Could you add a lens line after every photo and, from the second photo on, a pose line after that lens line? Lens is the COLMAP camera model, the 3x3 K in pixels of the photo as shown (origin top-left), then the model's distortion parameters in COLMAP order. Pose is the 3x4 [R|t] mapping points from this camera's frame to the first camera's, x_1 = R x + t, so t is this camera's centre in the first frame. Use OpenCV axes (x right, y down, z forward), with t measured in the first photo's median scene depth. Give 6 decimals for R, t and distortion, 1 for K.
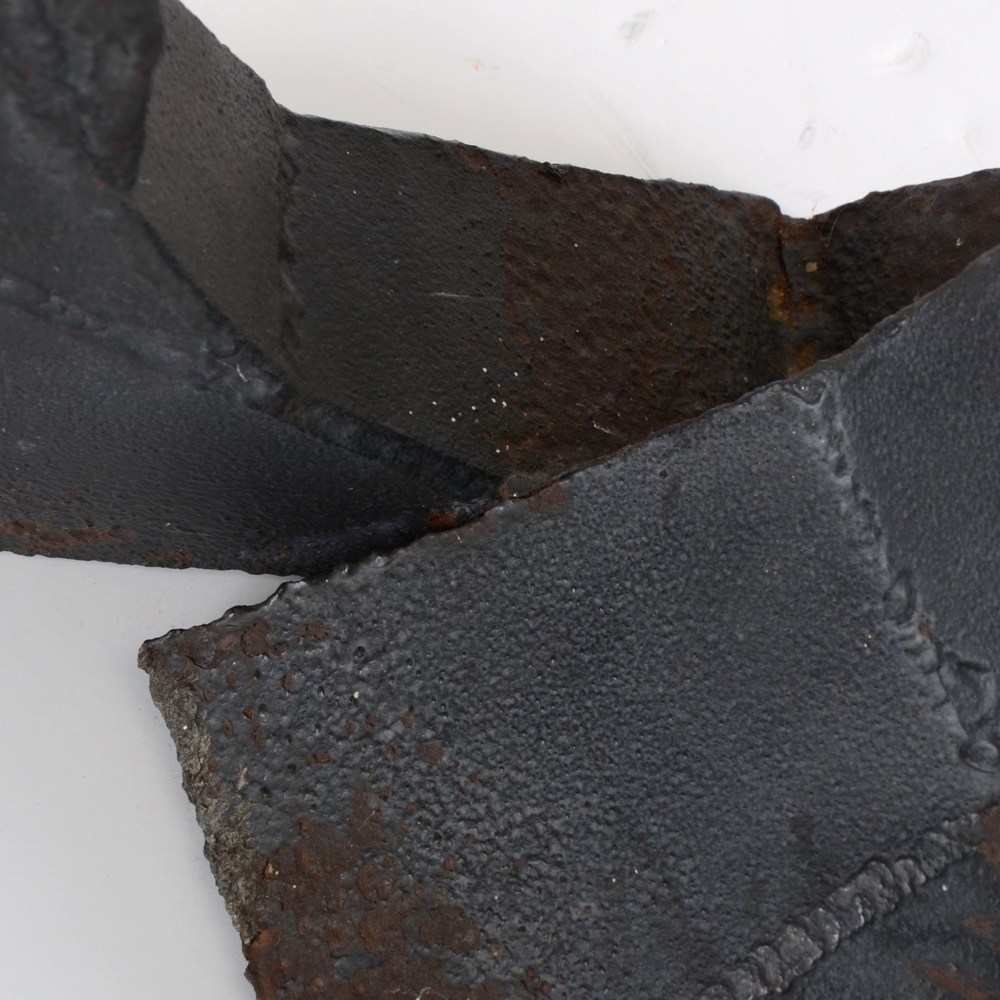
lens RADIAL K [[2389.5, 0, 500.8], [0, 2389.5, 405.9], [0, 0, 1]] dist [0.072423, 0.272053]
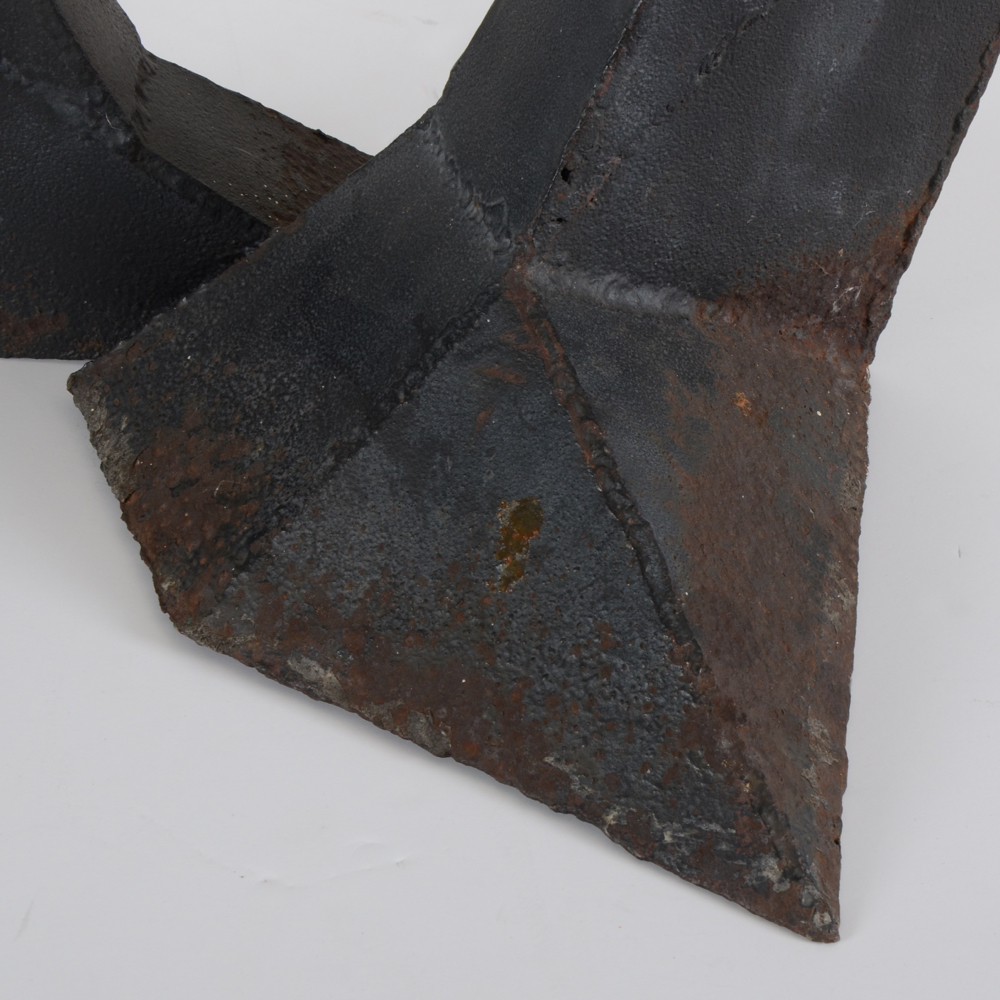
lens RADIAL K [[2637.0, 0, 520.3], [0, 2637.0, 500.1], [0, 0, 1]] dist [0.113142, 0.821967]
pose [[0.996409, -0.063409, -0.056108, 0.281672], [0.035513, 0.914556, -0.402897, 1.012132], [0.076861, 0.399458, 0.913524, -0.669973]]
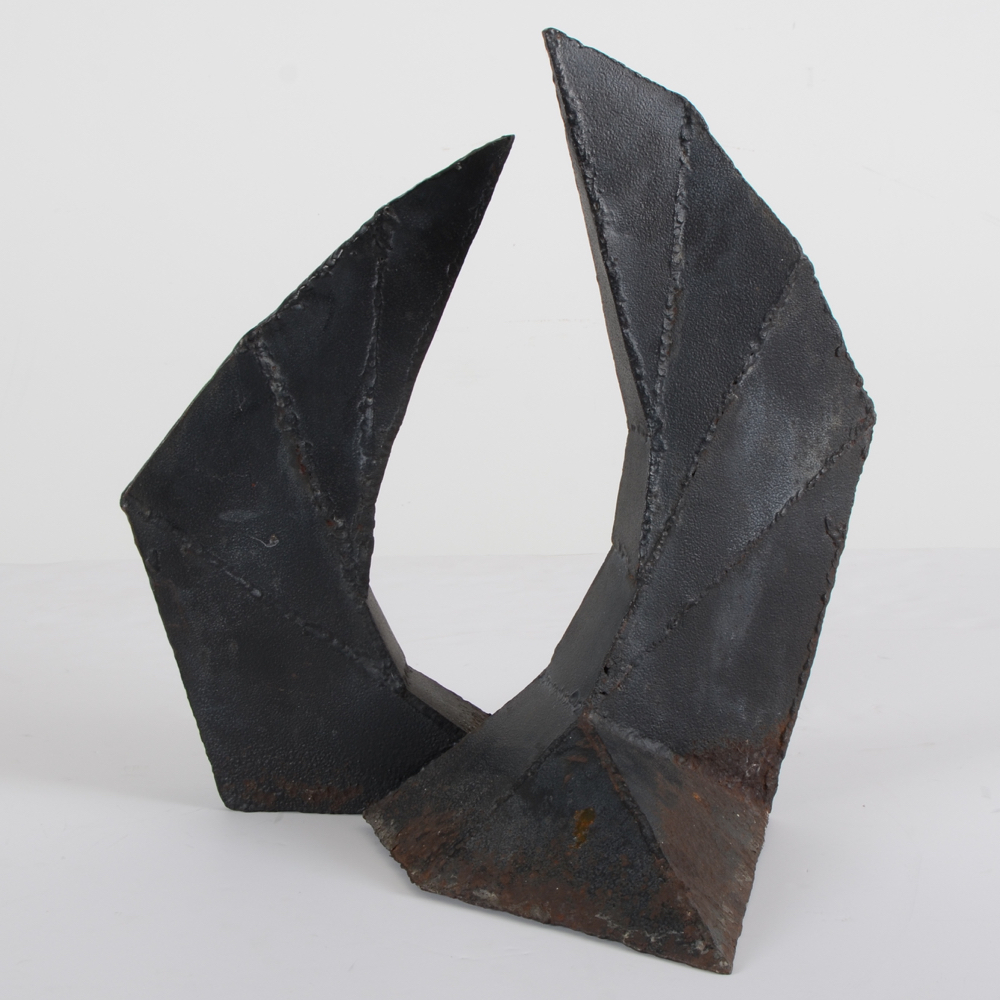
lens RADIAL K [[2637.0, 0, 520.3], [0, 2637.0, 500.1], [0, 0, 1]] dist [0.113142, 0.821967]
pose [[0.992973, -0.093505, -0.072538, 0.403109], [0.002755, 0.631046, -0.775740, 2.905306], [0.118311, 0.770089, 0.626870, -1.738287]]
